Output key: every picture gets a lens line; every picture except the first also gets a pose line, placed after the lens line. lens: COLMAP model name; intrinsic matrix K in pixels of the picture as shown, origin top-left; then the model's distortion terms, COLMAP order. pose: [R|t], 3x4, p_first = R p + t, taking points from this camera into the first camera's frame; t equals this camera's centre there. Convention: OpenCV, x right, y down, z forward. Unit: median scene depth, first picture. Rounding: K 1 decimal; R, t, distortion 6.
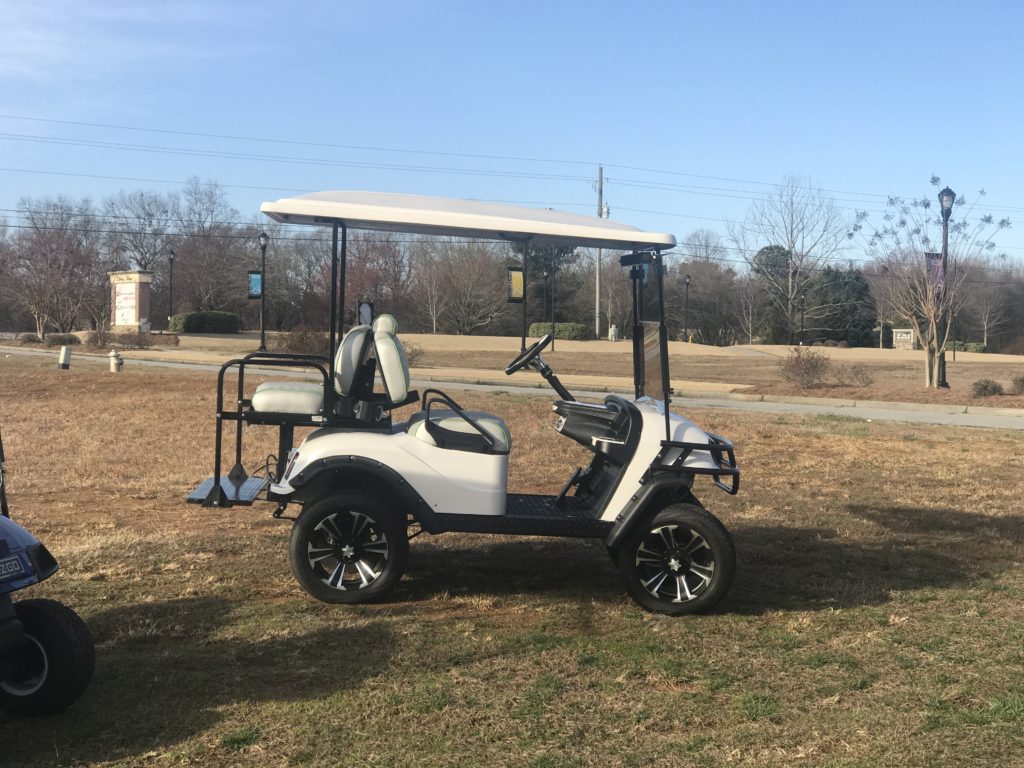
lens RADIAL K [[1642.7, 0, 512.0], [0, 1642.7, 384.0], [0, 0, 1]] dist [-0.046339, 0.108982]
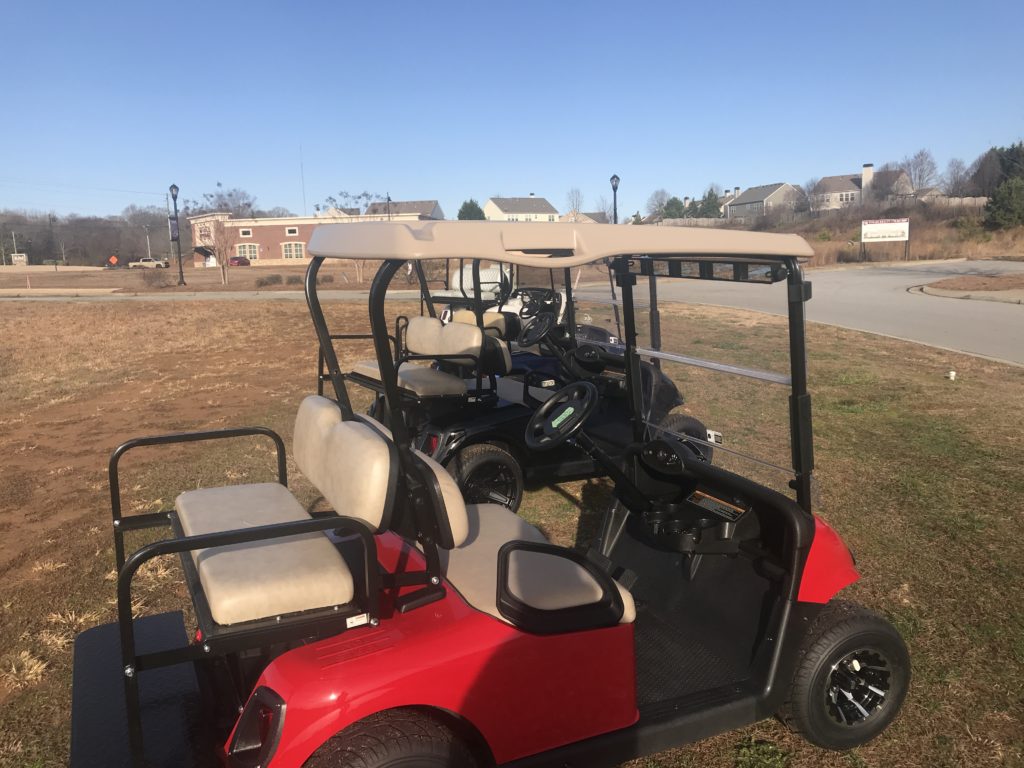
lens RADIAL K [[832.2, 0, 512.0], [0, 832.2, 384.0], [0, 0, 1]] dist [0.024027, -0.061400]
pose [[0.671799, -0.139979, 0.727387, -0.105754], [0.045648, 0.987939, 0.147960, -0.004651], [-0.739326, -0.066196, 0.670086, -0.001959]]
